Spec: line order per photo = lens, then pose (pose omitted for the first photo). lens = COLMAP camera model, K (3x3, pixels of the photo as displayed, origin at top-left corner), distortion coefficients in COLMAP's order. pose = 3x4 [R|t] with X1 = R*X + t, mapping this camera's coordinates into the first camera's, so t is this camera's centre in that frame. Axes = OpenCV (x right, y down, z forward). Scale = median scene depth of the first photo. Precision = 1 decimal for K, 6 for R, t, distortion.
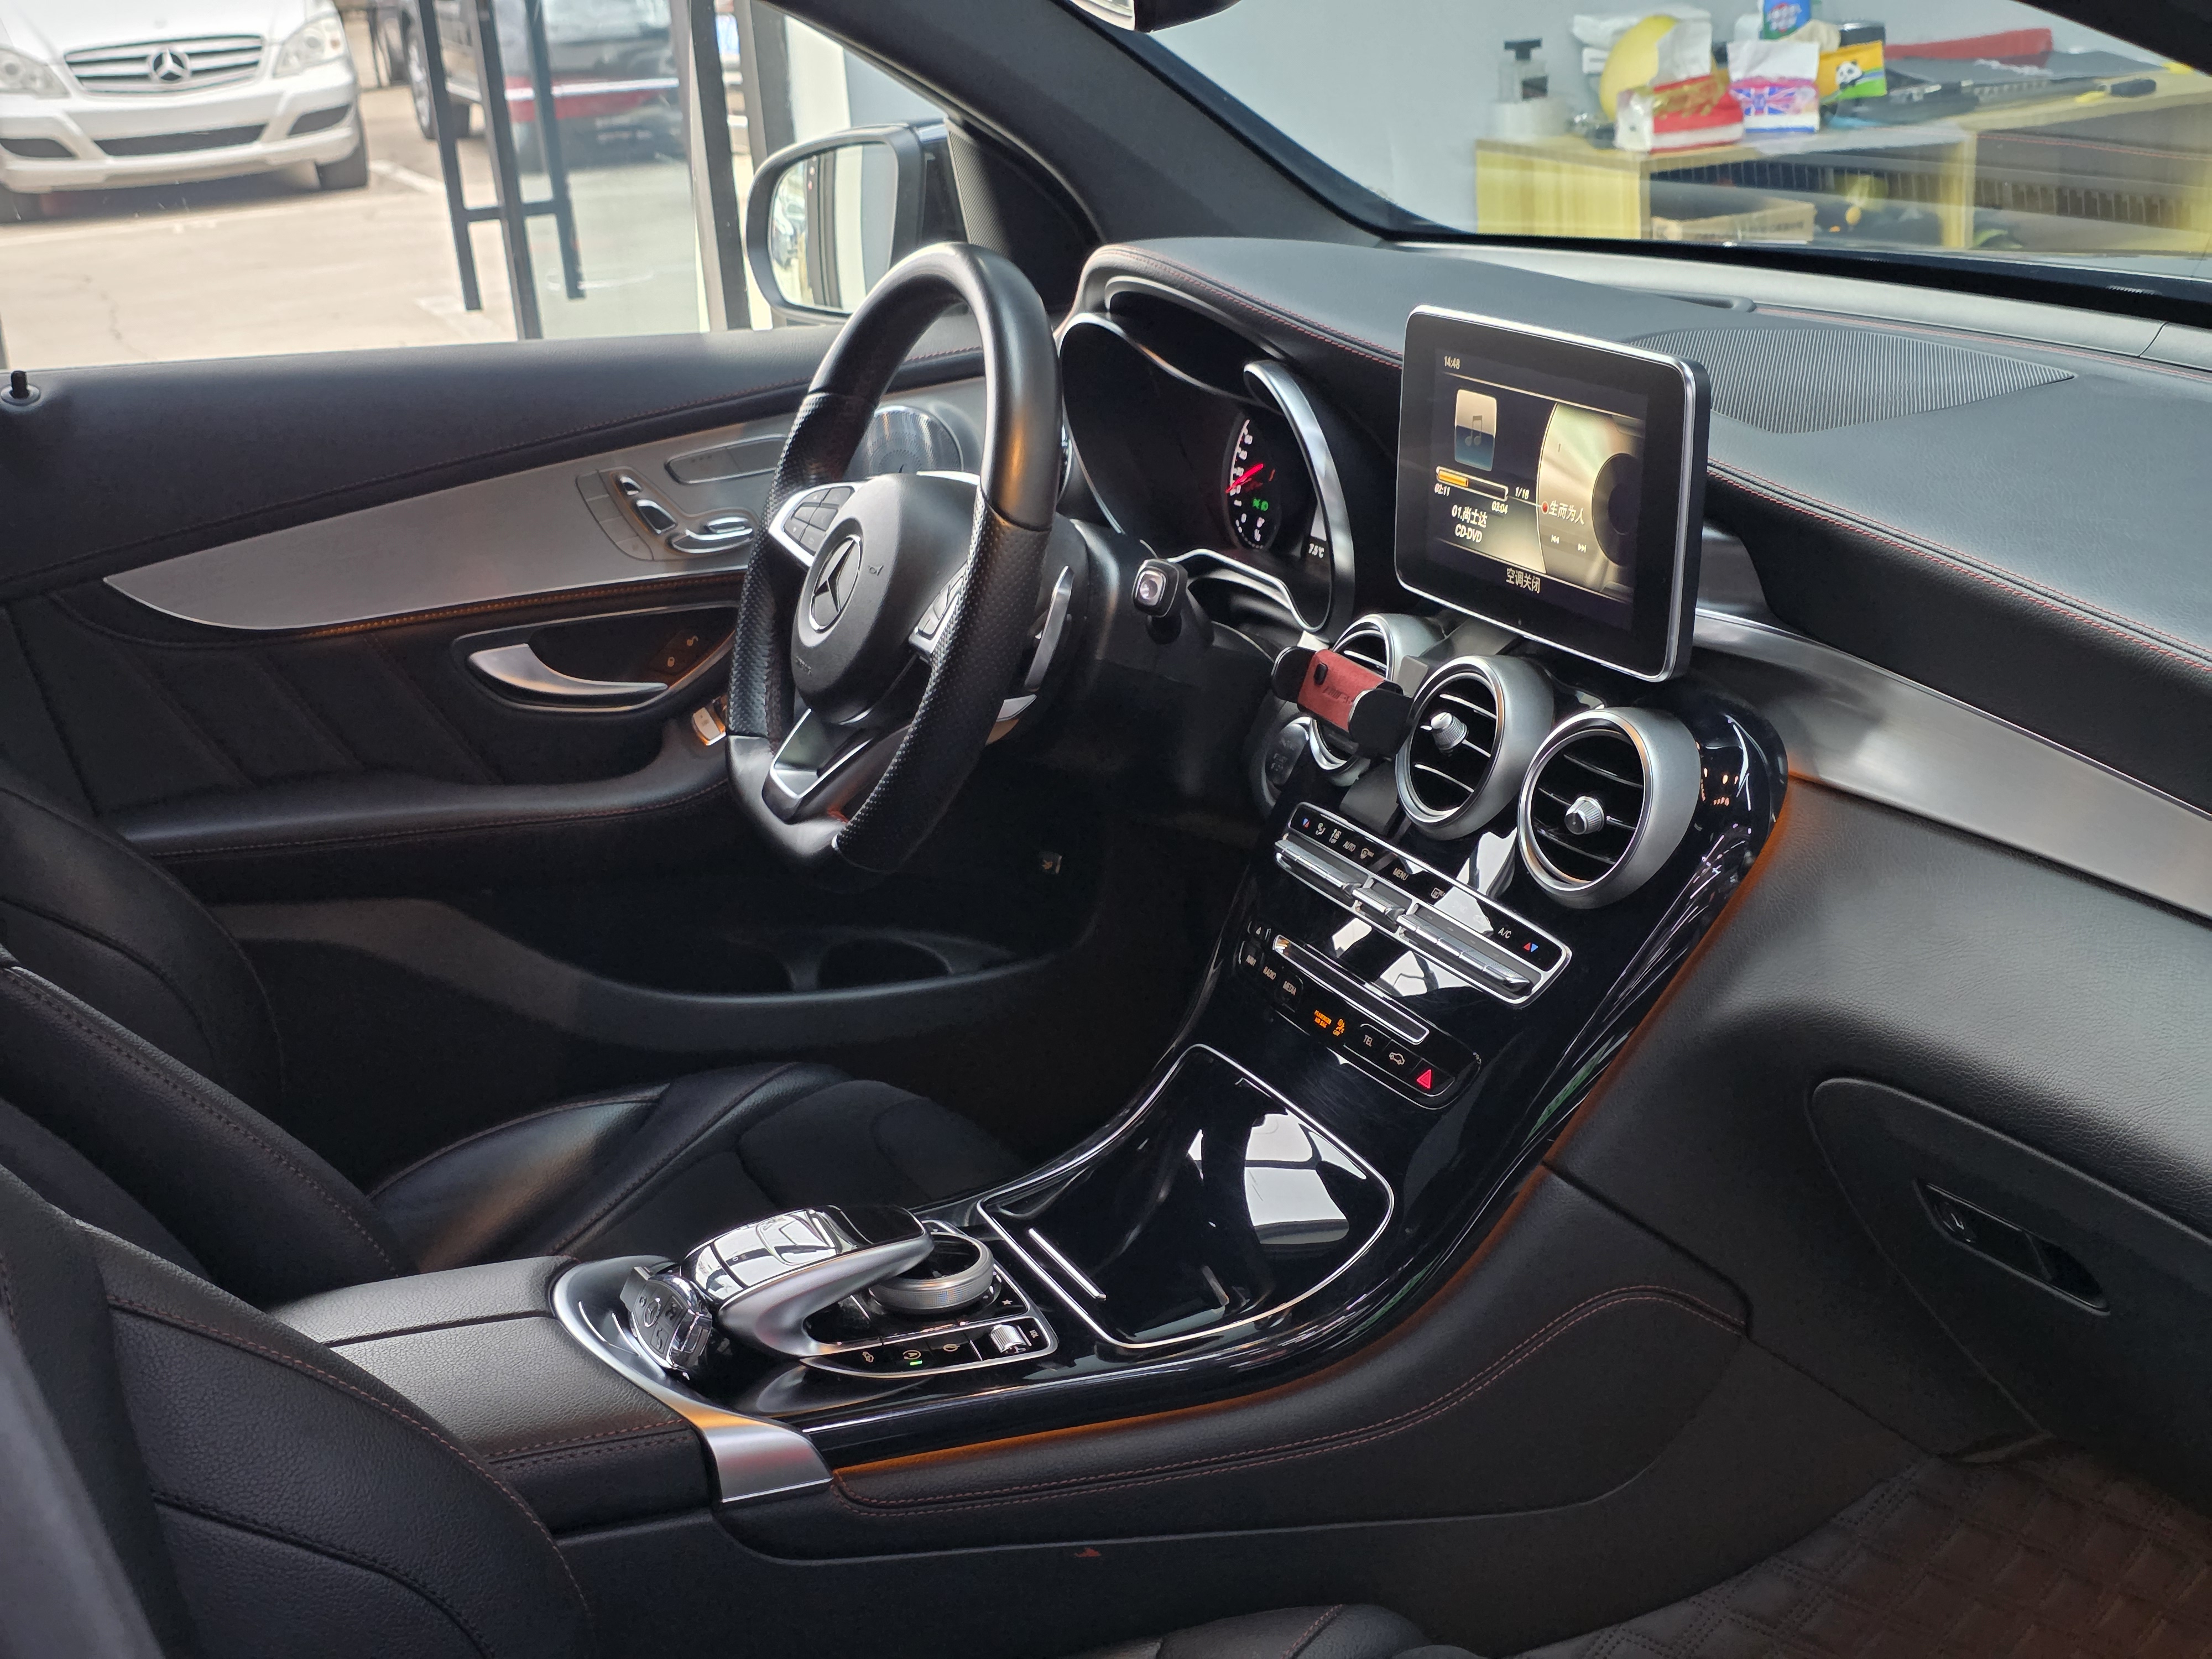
lens RADIAL K [[2937.8, 0, 1157.9], [0, 2937.8, 857.1], [0, 0, 1]] dist [0.202380, -0.647874]
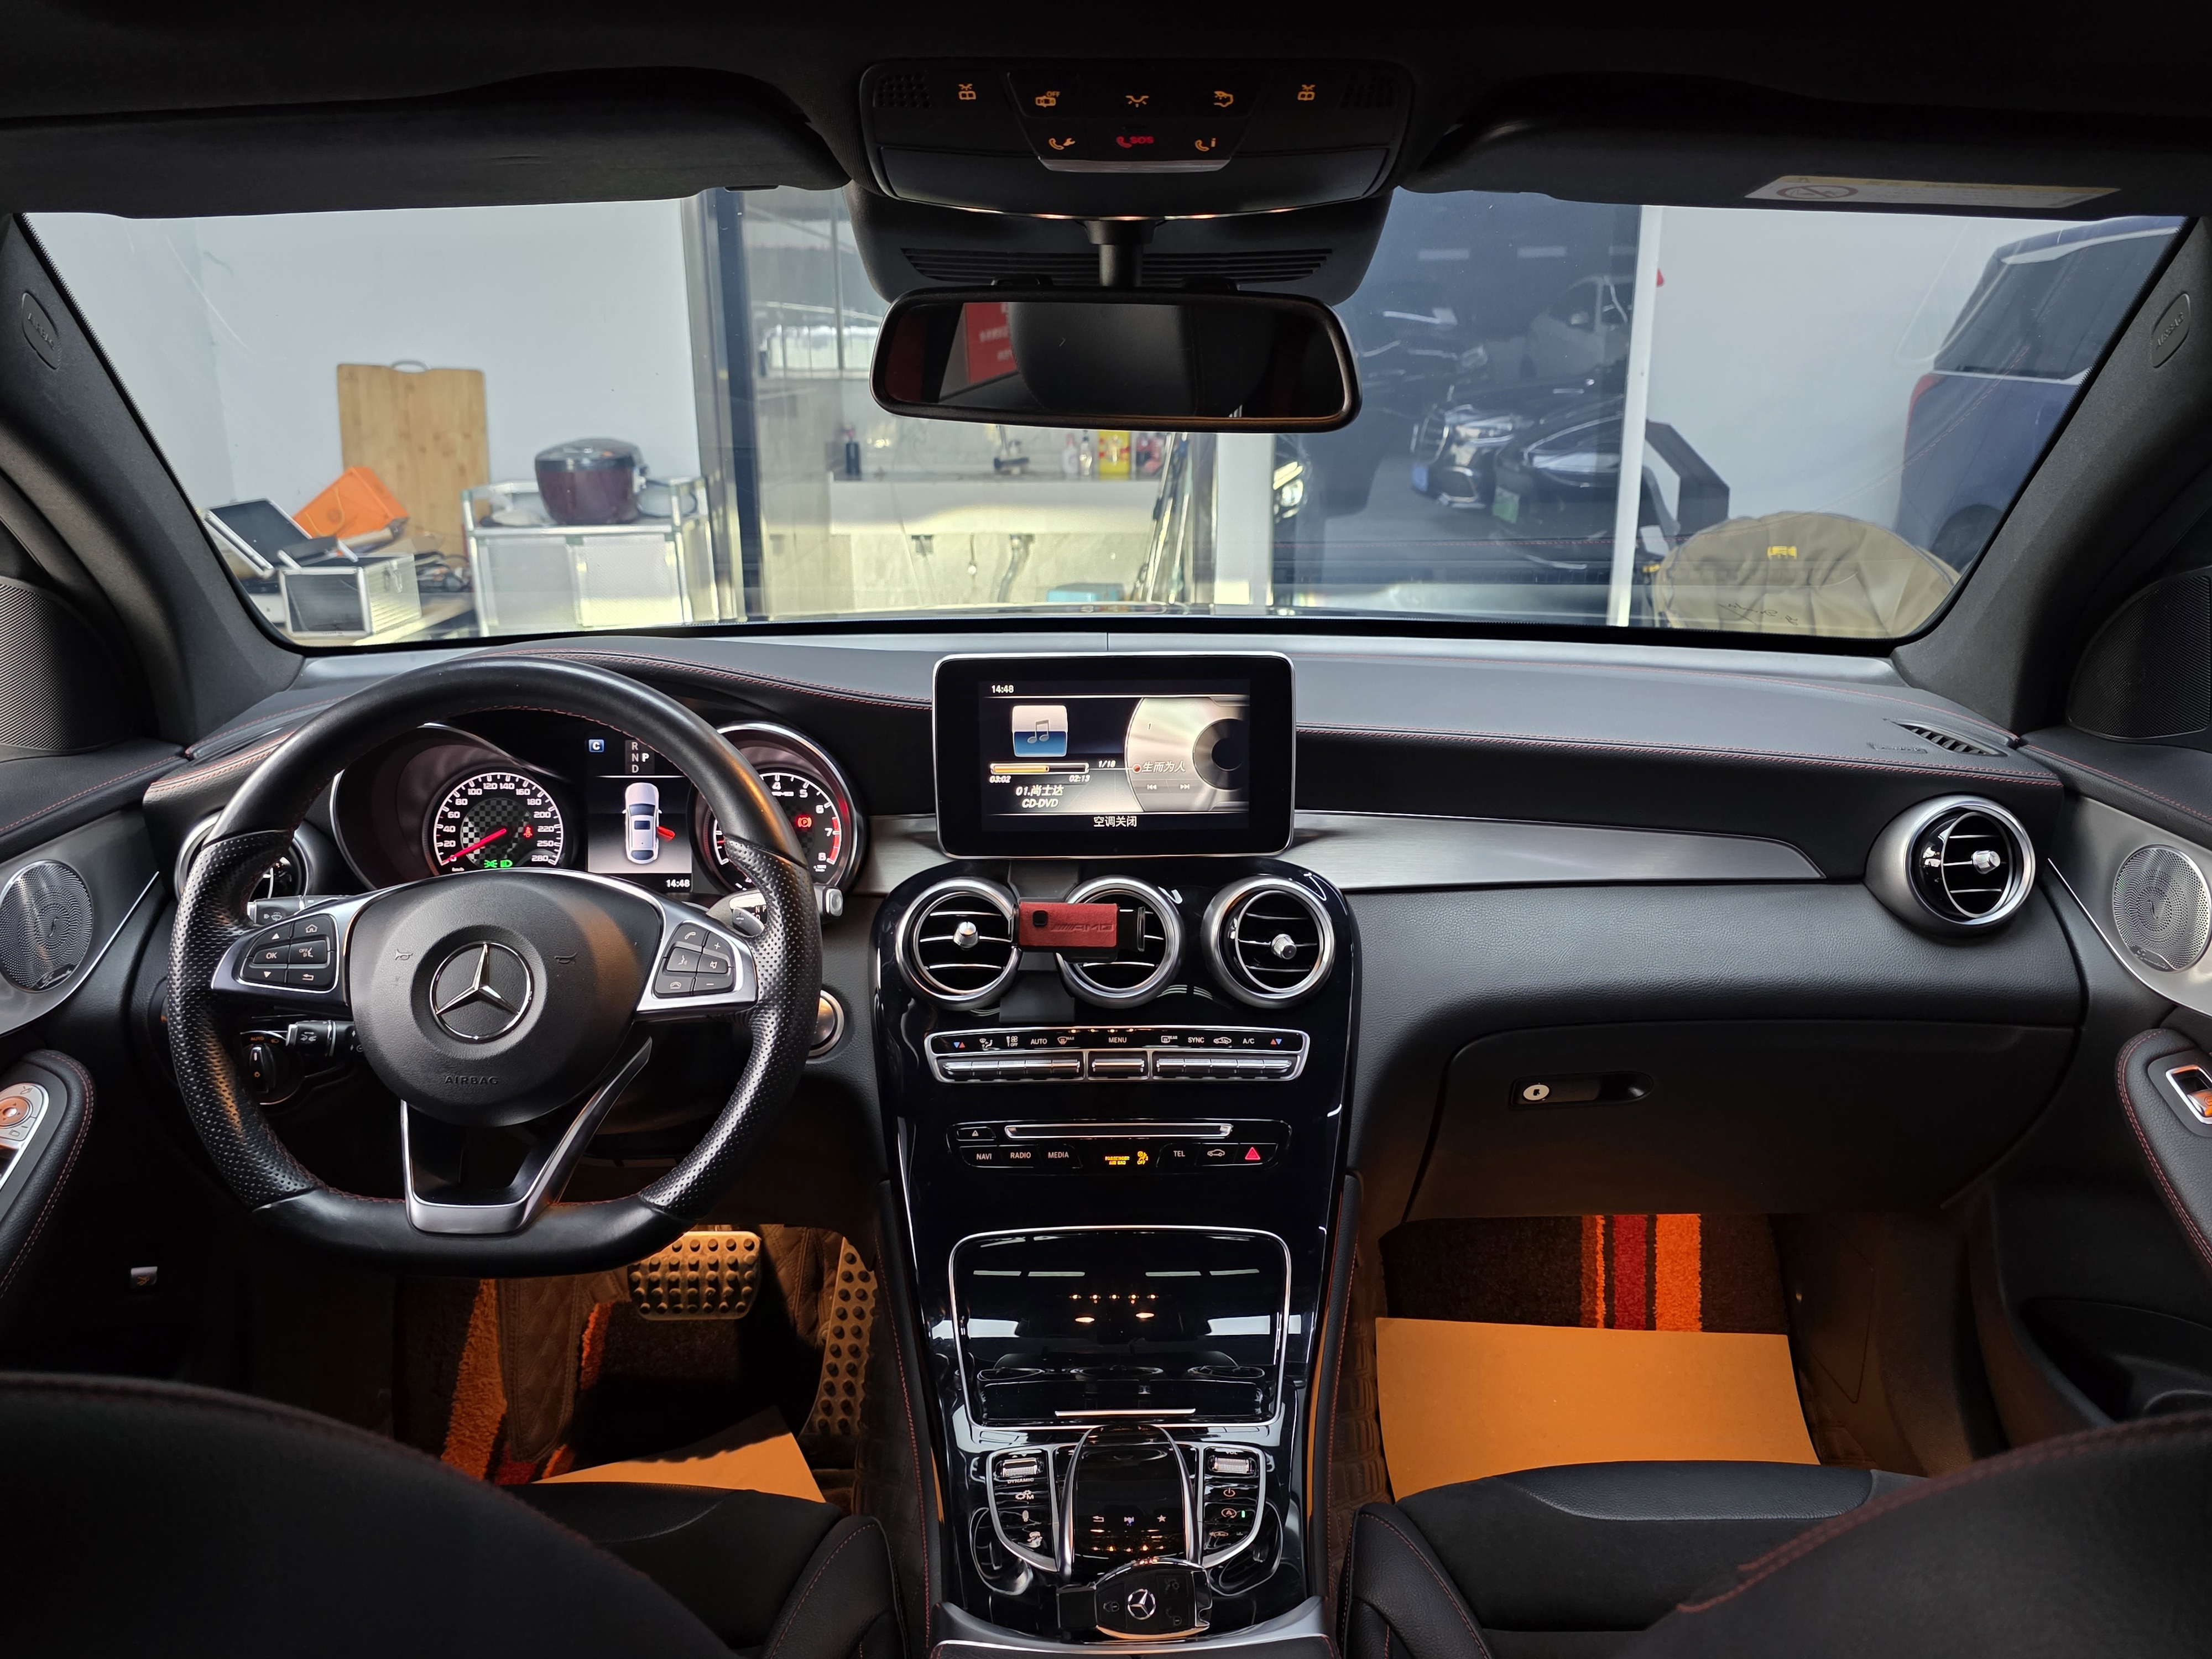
lens RADIAL K [[1690.8, 0, 1129.9], [0, 1690.8, 830.5], [0, 0, 1]] dist [0.086411, -0.110255]
pose [[0.400286, -0.181624, 0.898211, -0.621579], [0.273552, 0.959156, 0.072039, -0.146477], [-0.874609, 0.216871, 0.433621, 0.623176]]
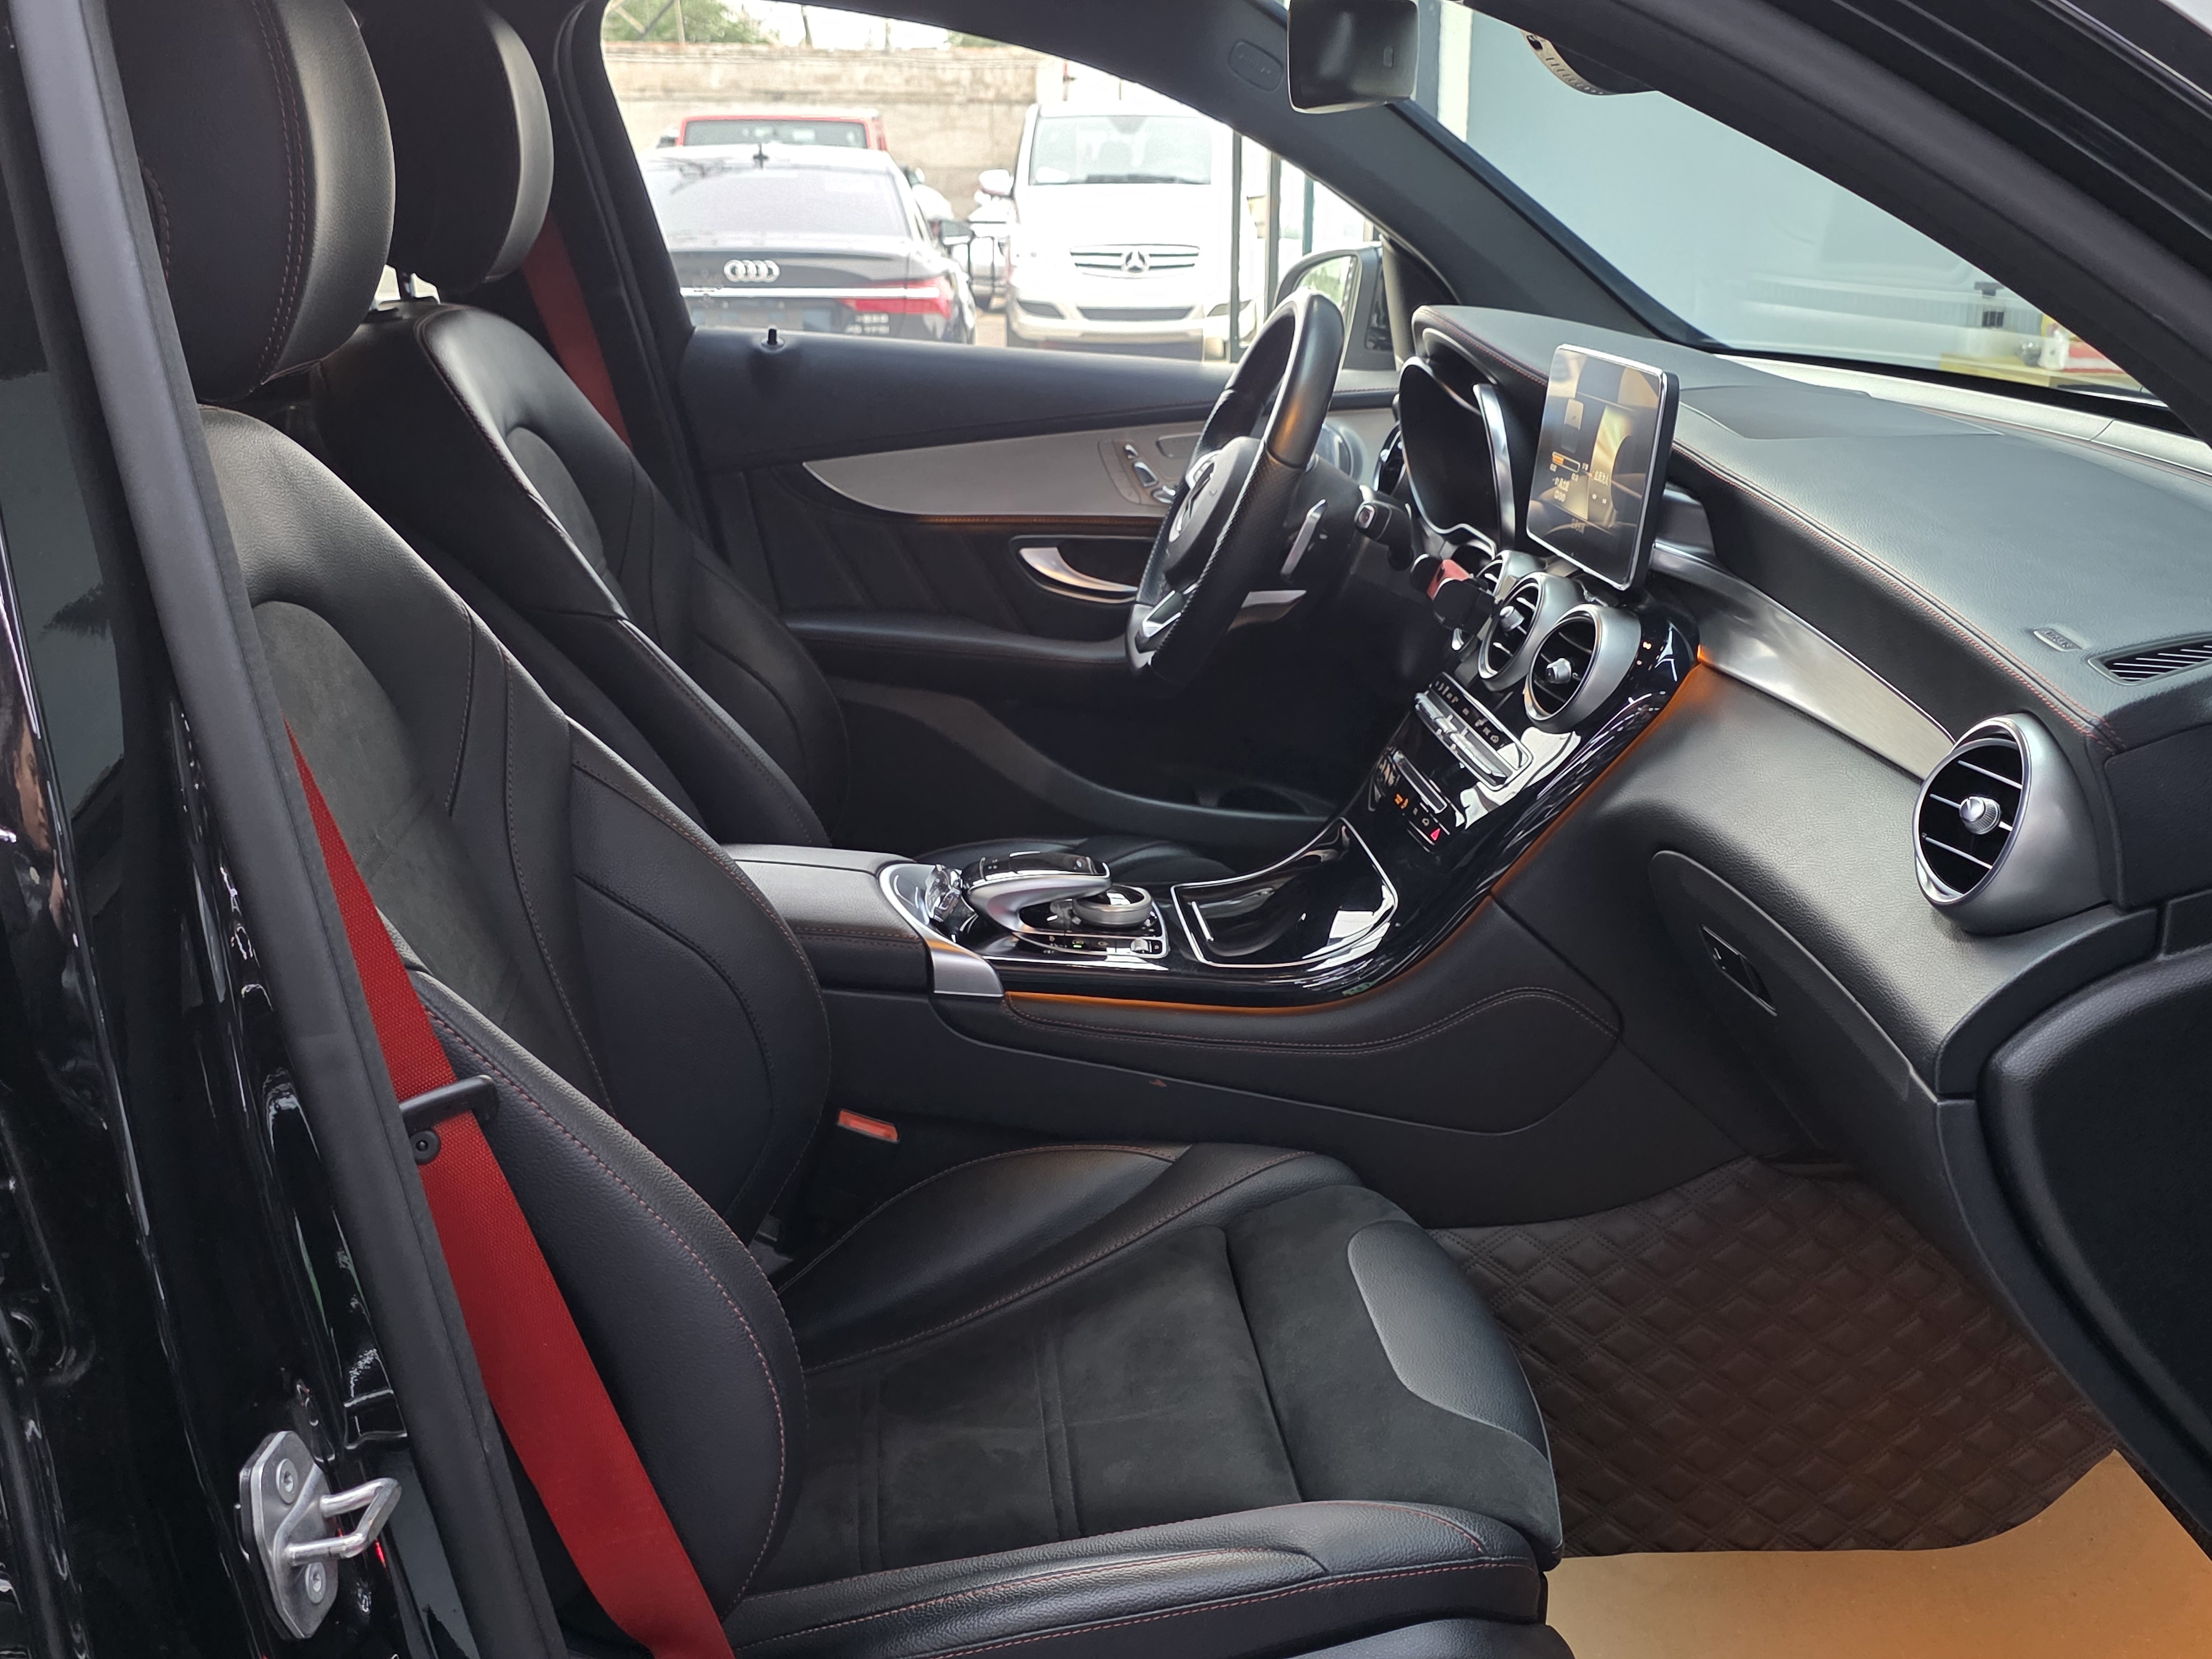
lens RADIAL K [[2173.6, 0, 1106.0], [0, 2173.6, 829.5], [0, 0, 1]] dist [0.155853, -0.471739]
pose [[0.942118, 0.167973, -0.290171, 0.243075], [-0.174340, 0.984678, 0.003966, 0.093117], [0.286391, 0.046852, 0.956967, -0.117308]]
